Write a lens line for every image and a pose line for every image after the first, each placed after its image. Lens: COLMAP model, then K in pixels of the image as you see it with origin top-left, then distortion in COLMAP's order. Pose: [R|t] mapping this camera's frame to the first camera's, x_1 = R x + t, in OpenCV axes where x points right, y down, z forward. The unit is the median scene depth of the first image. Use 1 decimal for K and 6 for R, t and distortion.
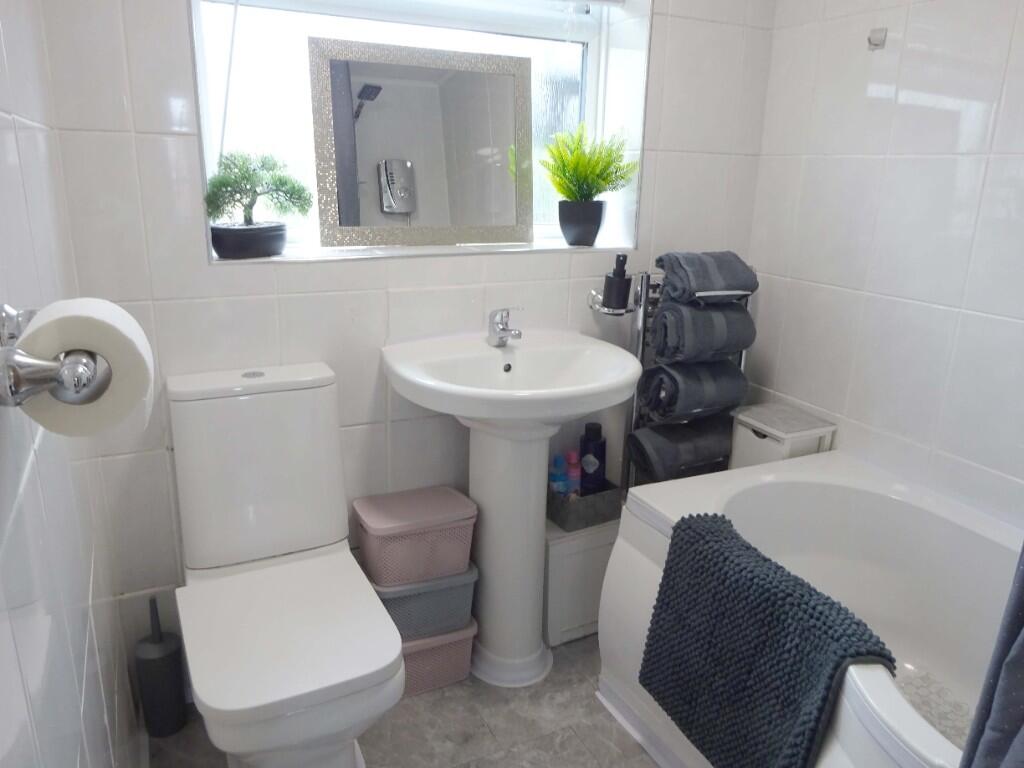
lens RADIAL K [[748.4, 0, 512.0], [0, 748.4, 384.0], [0, 0, 1]] dist [-0.011207, -0.004828]
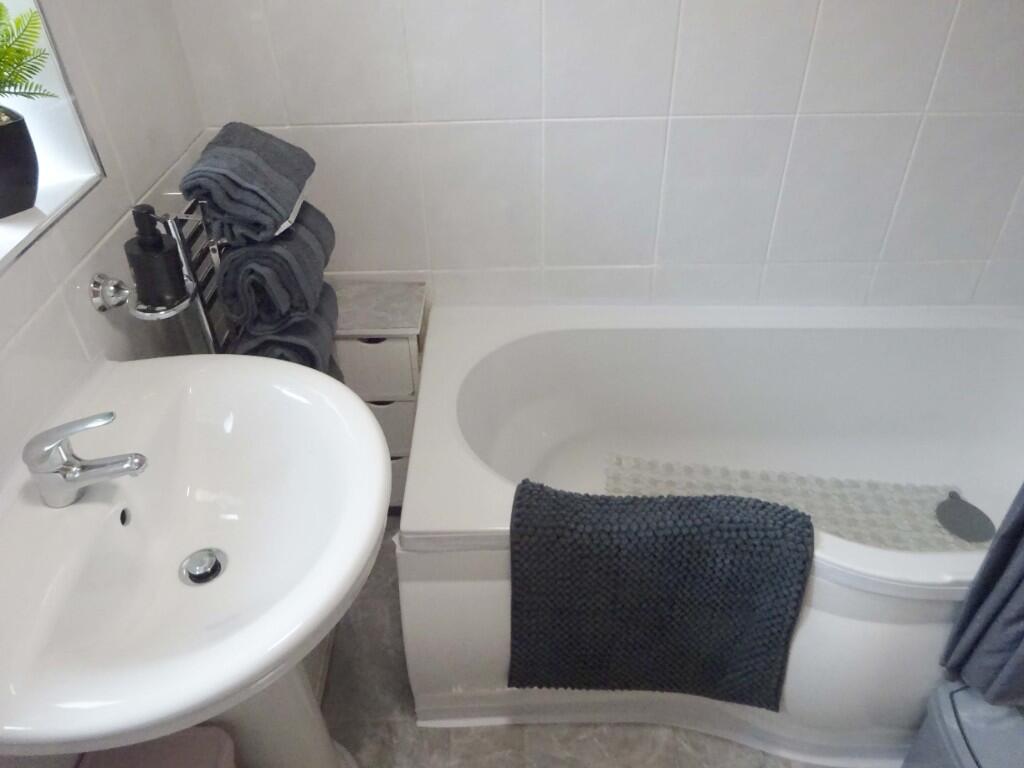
lens RADIAL K [[748.4, 0, 512.0], [0, 748.4, 384.0], [0, 0, 1]] dist [-0.011207, -0.004828]
pose [[0.435942, -0.585084, 0.683836, -0.213041], [0.279310, 0.810276, 0.515207, -0.325947], [-0.855535, -0.033598, 0.516653, 0.586443]]
